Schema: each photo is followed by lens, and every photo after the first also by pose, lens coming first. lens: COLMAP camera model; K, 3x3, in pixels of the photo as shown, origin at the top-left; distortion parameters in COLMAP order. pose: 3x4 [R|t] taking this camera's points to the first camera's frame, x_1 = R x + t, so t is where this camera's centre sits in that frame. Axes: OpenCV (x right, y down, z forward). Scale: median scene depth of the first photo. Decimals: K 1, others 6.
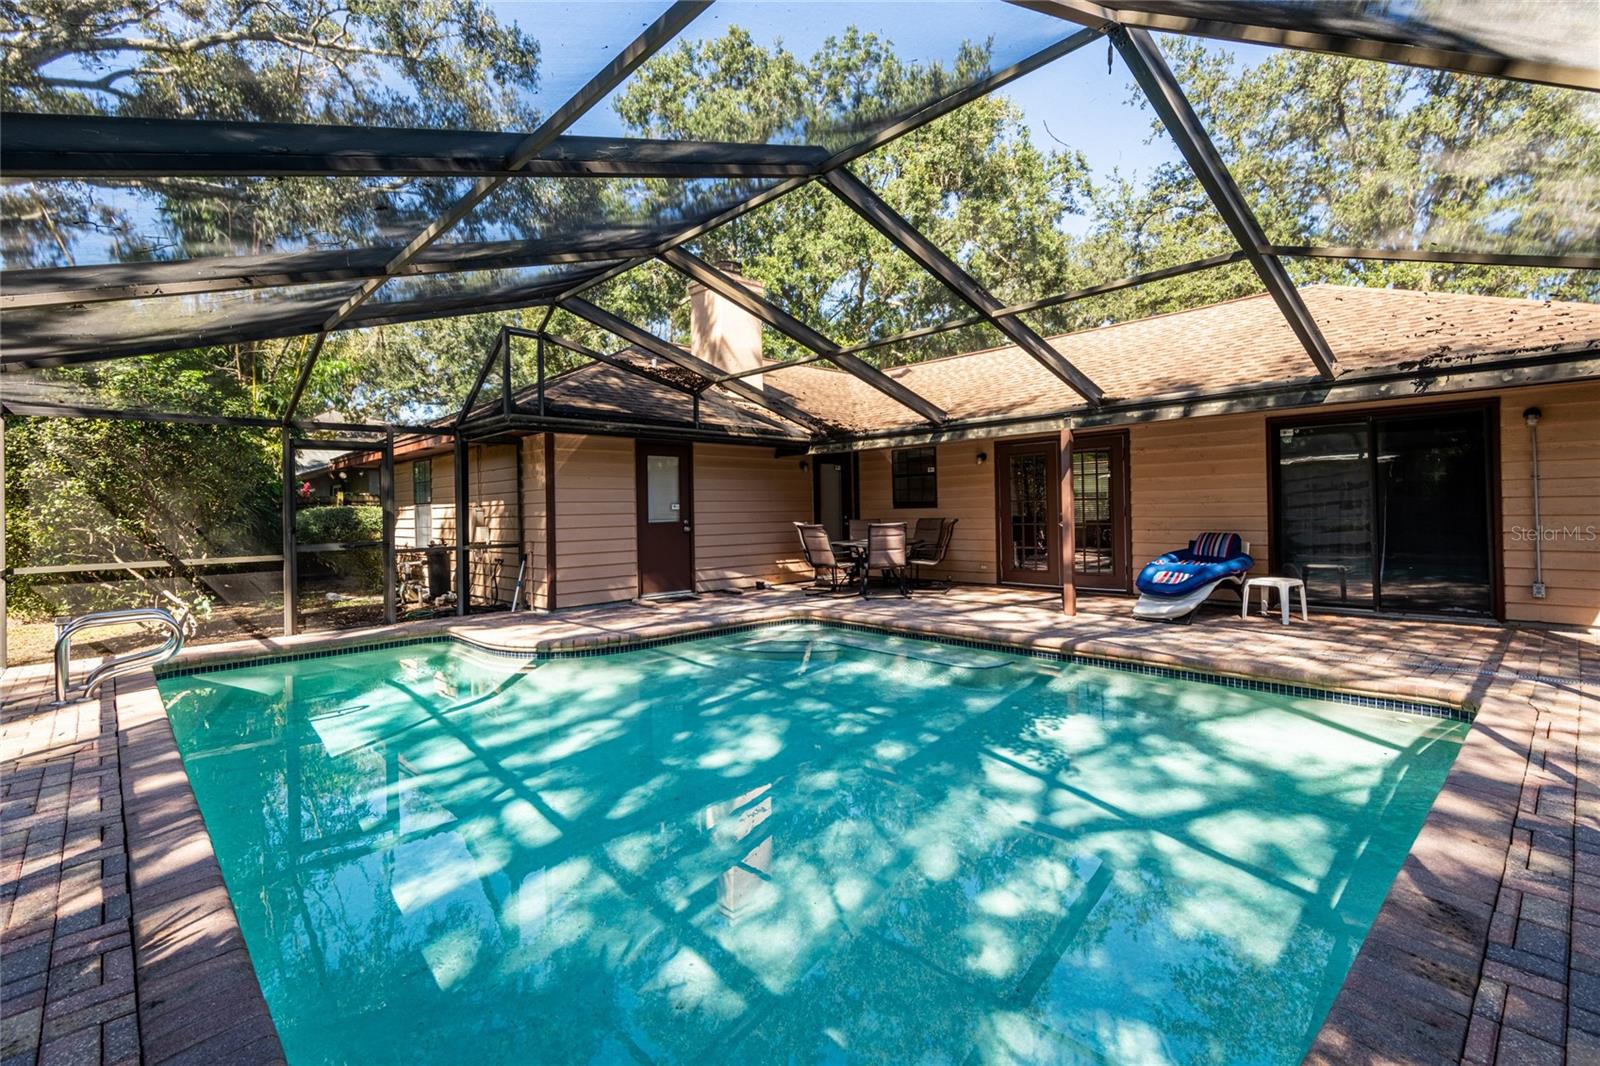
lens RADIAL K [[742.4, 0, 800.8], [0, 742.4, 514.0], [0, 0, 1]] dist [0.042708, -0.030770]
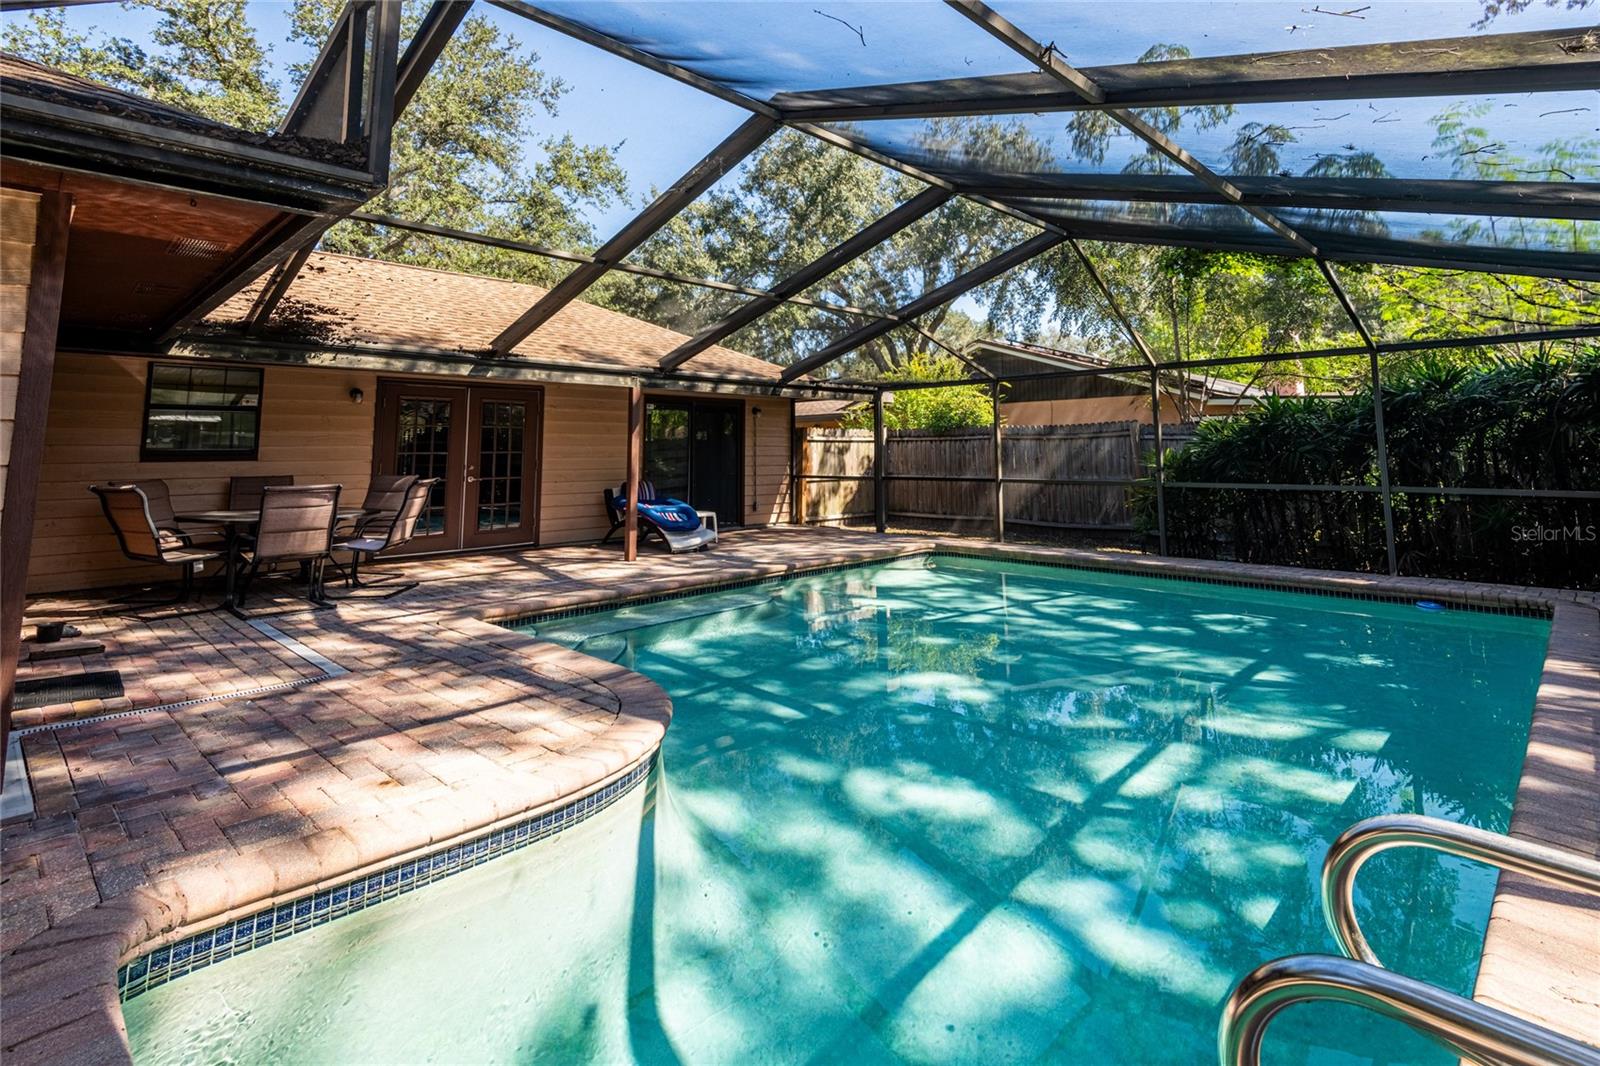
lens RADIAL K [[735.2, 0, 810.5], [0, 735.2, 531.5], [0, 0, 1]] dist [0.042369, -0.020903]
pose [[-0.152284, -0.084374, 0.984729, -0.781416], [0.037270, 0.995150, 0.091031, 0.001870], [-0.987634, 0.050564, -0.148401, 1.016472]]
